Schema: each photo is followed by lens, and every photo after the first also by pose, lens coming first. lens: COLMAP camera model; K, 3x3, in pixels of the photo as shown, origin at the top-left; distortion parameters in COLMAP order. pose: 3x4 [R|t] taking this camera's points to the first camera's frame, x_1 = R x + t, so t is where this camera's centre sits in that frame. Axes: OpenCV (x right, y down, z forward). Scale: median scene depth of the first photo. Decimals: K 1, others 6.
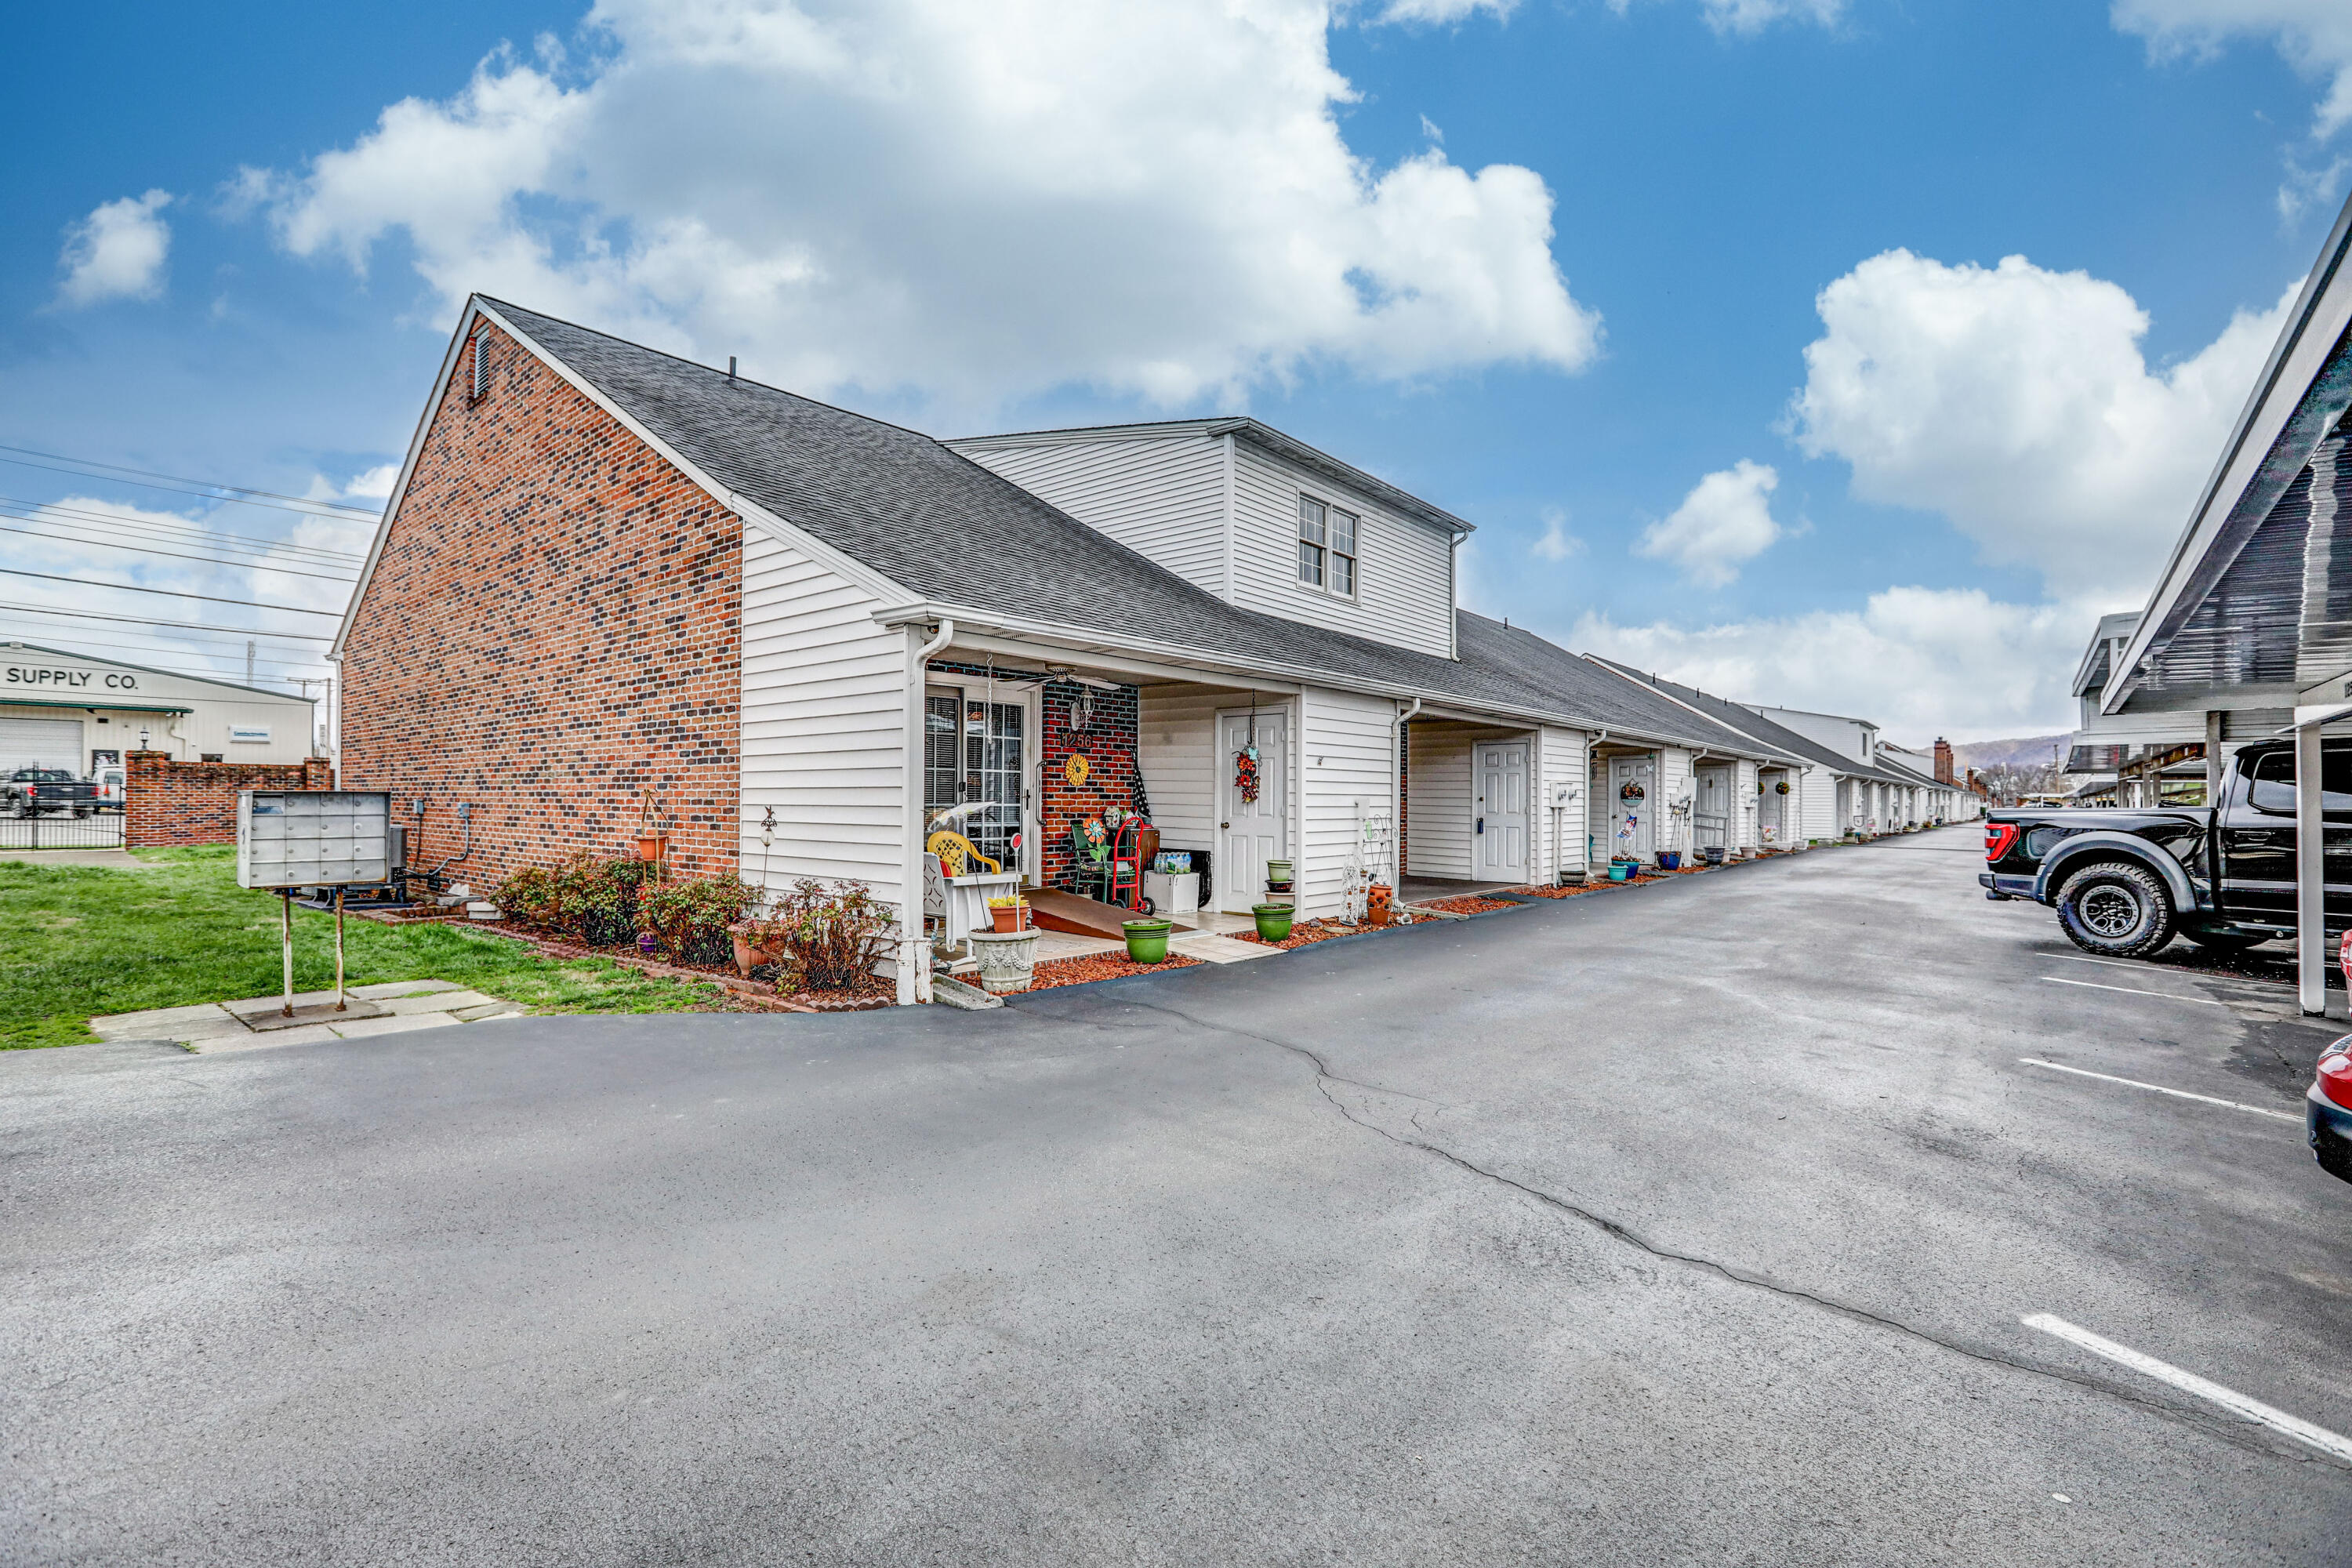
lens RADIAL K [[1075.8, 0, 1174.9], [0, 1075.8, 786.7], [0, 0, 1]] dist [-0.047767, 0.017109]
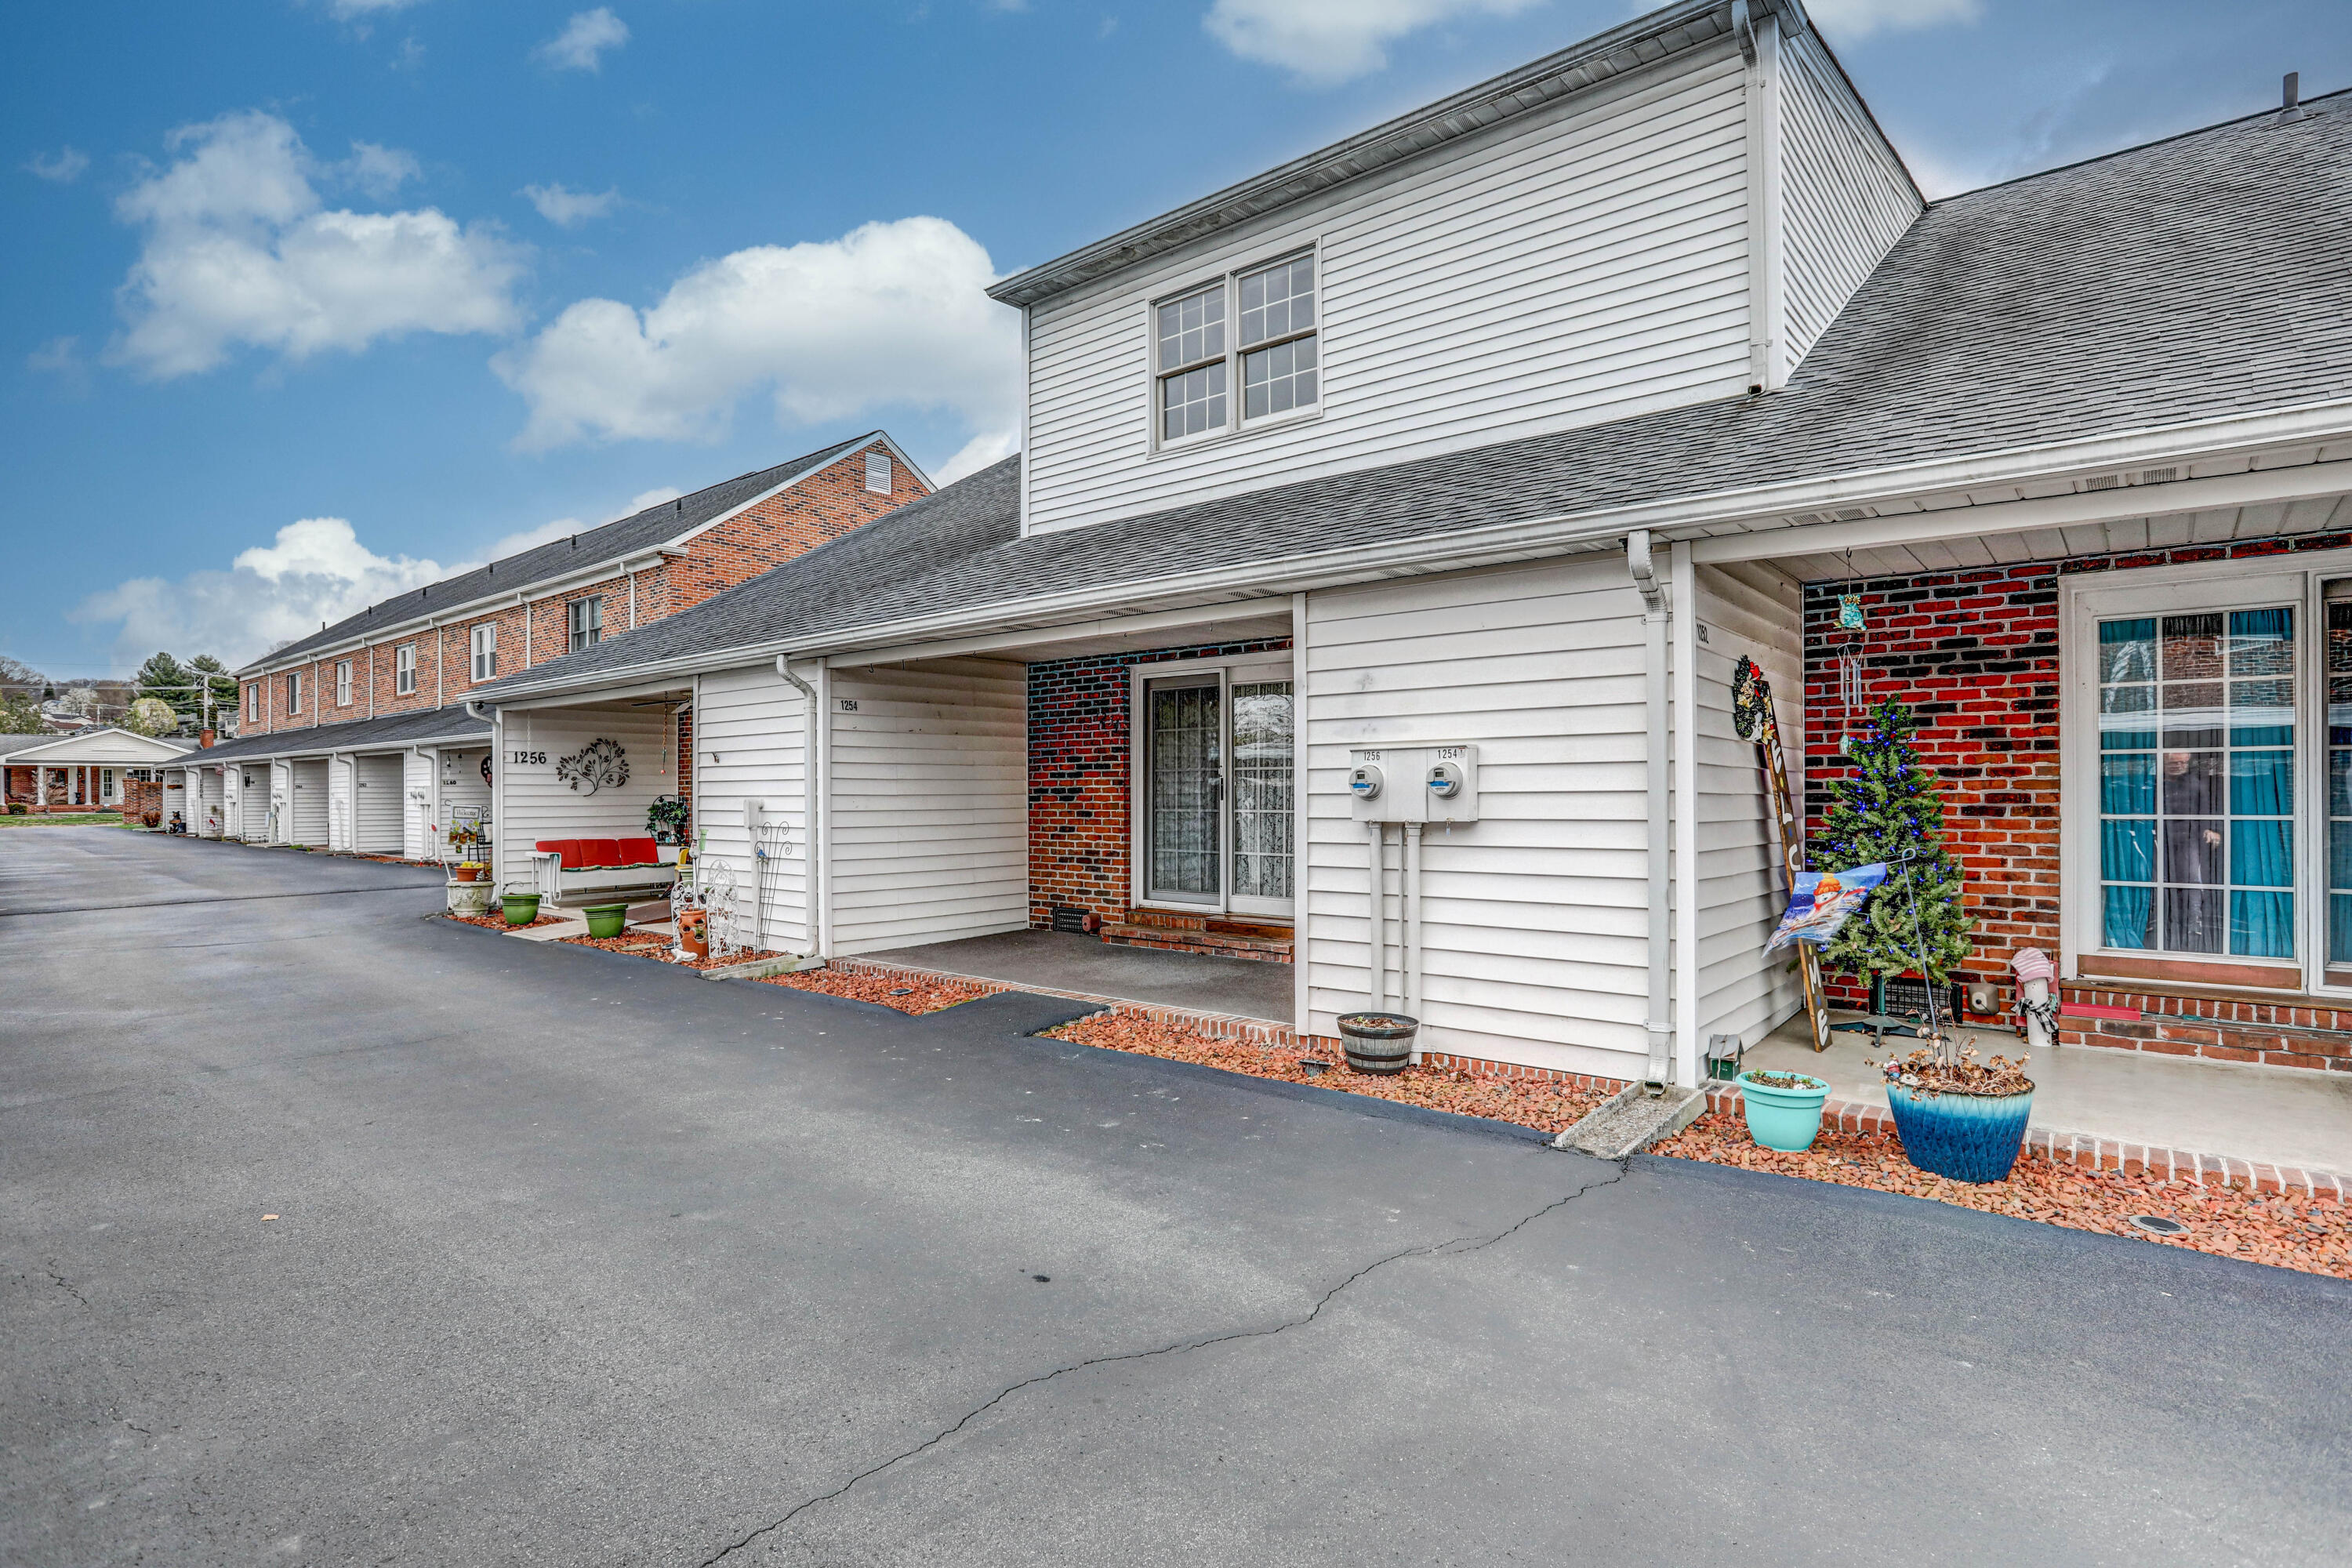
lens RADIAL K [[1177.5, 0, 1186.8], [0, 1177.5, 778.4], [0, 0, 1]] dist [-0.028237, 0.003651]
pose [[0.016698, -0.024824, -0.999552, 0.557830], [0.008316, 0.999661, -0.024688, 0.011359], [0.999826, -0.007900, 0.016899, 0.718361]]
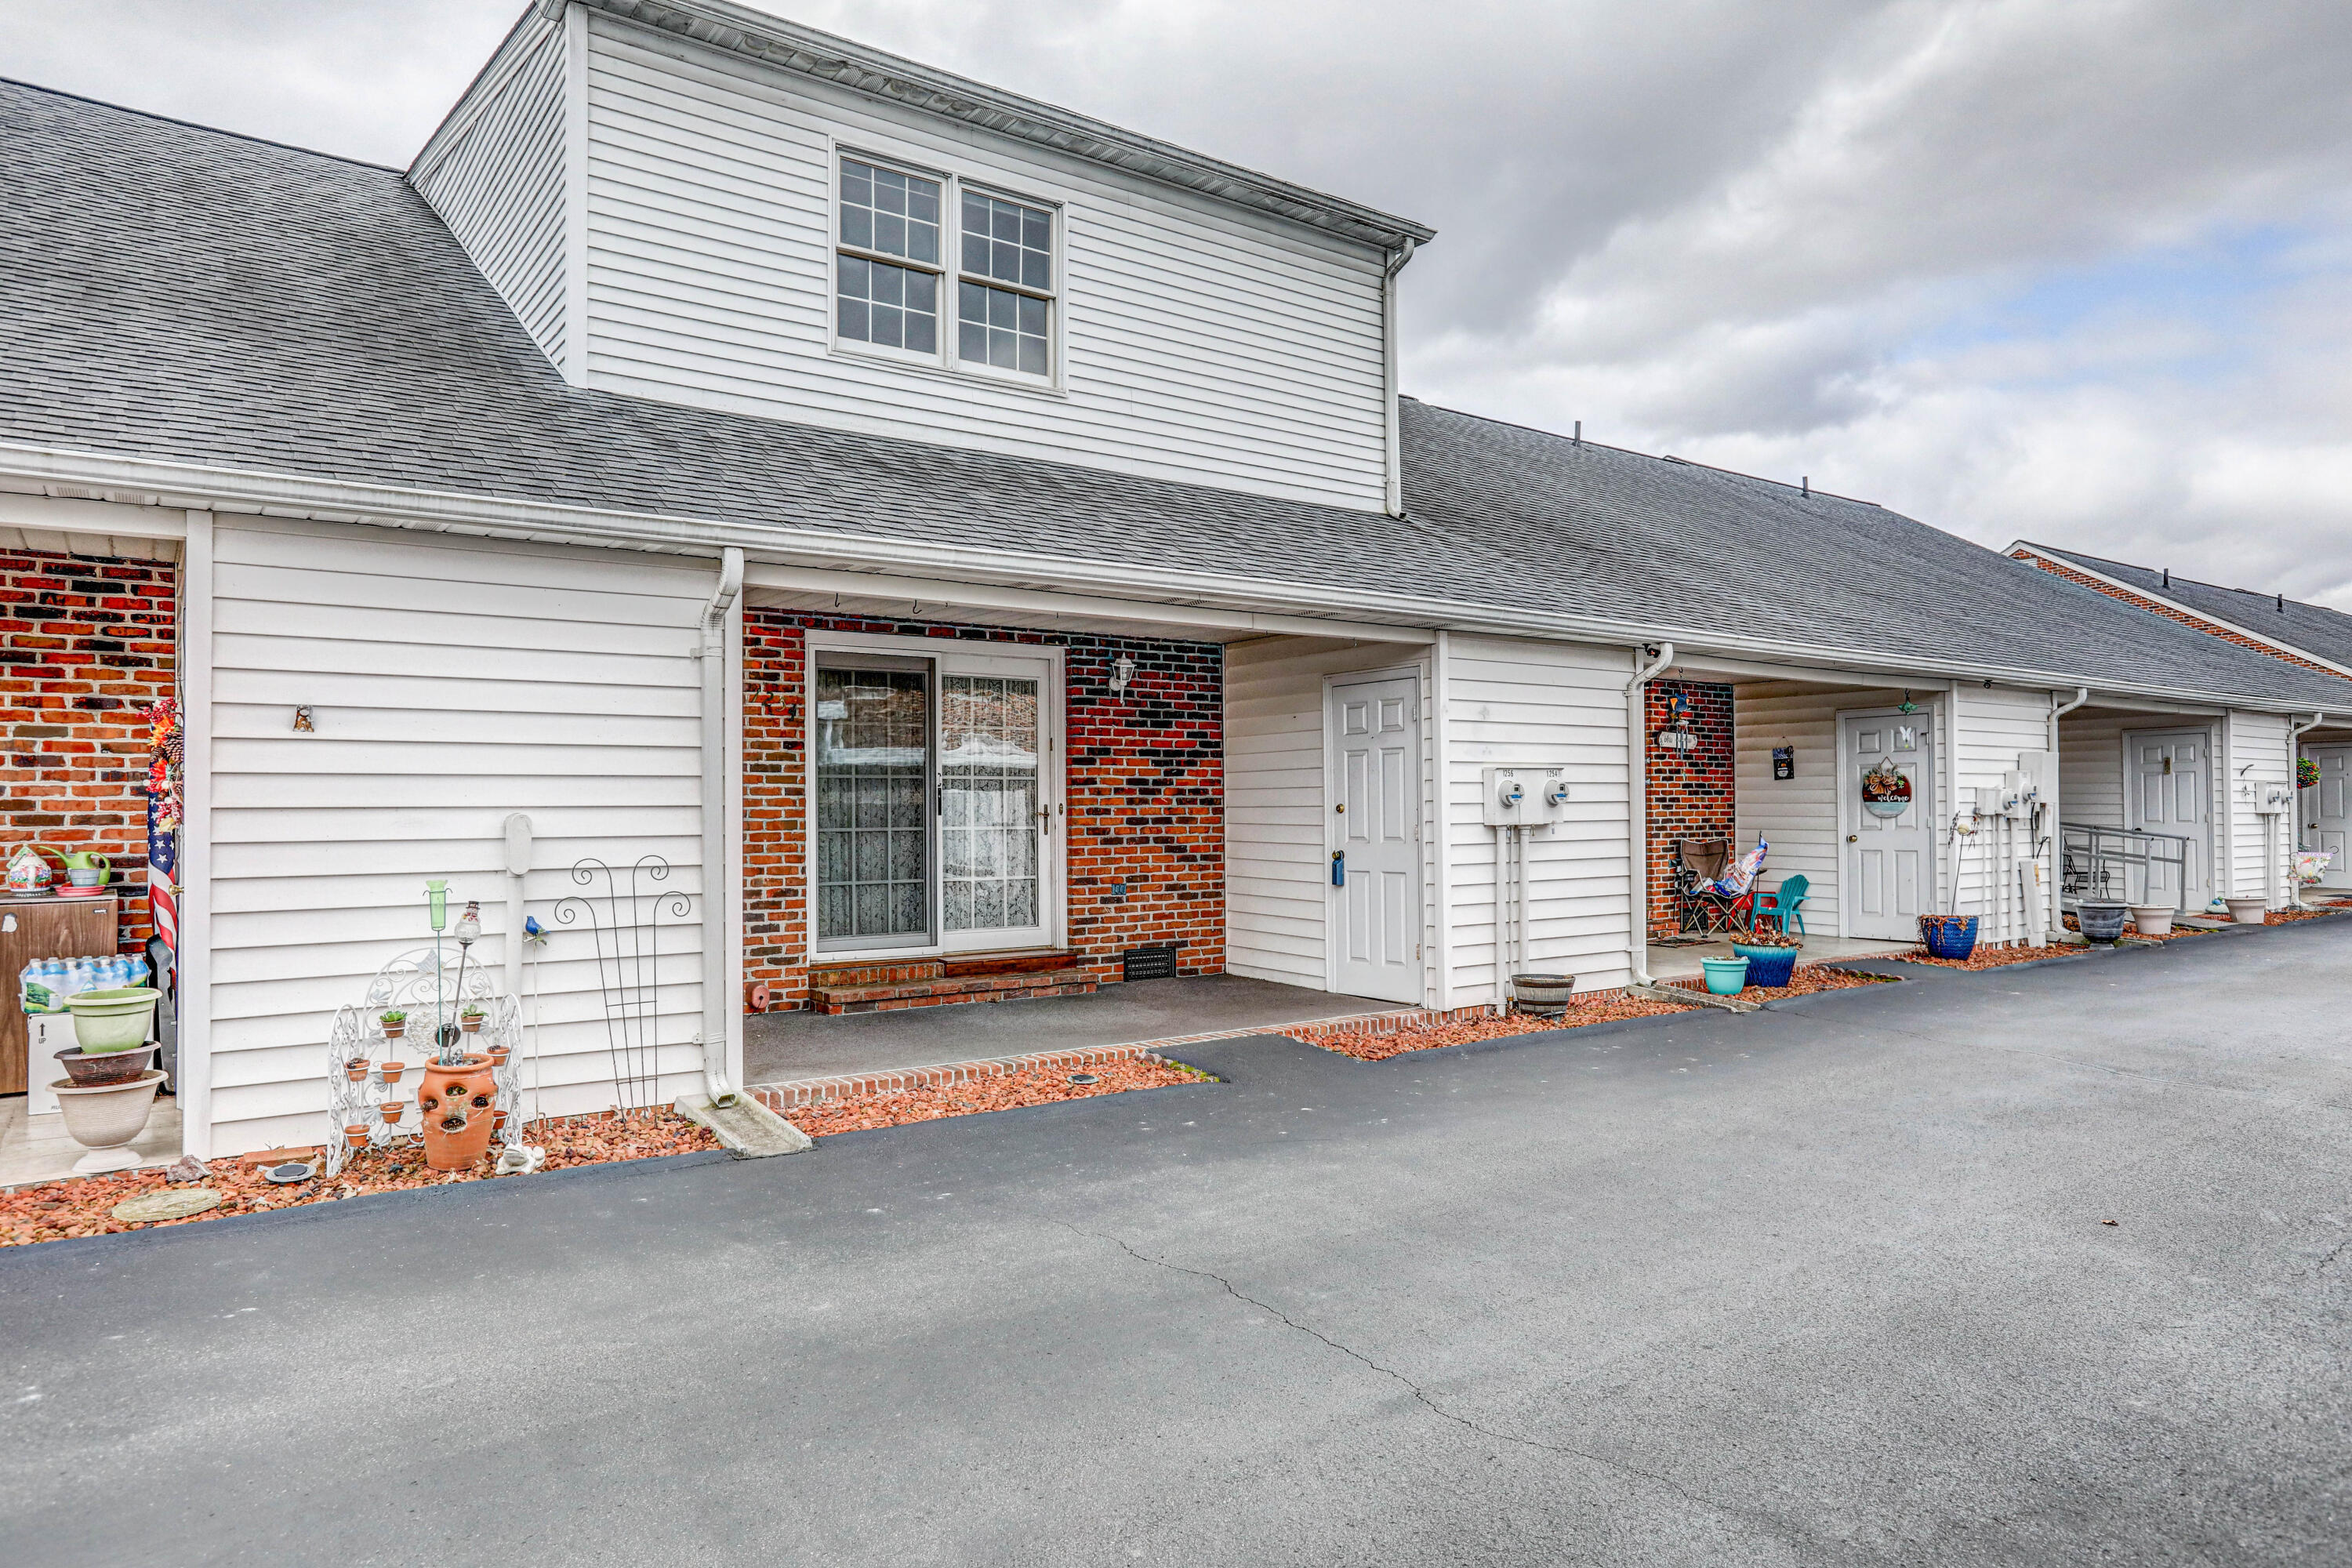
lens RADIAL K [[1426.8, 0, 1192.7], [0, 1426.8, 767.6], [0, 0, 1]] dist [0.005857, -0.000950]
pose [[0.970628, -0.027334, -0.239029, 0.287622], [0.020954, 0.999354, -0.029191, 0.008522], [0.239673, 0.023325, 0.970574, 0.324616]]
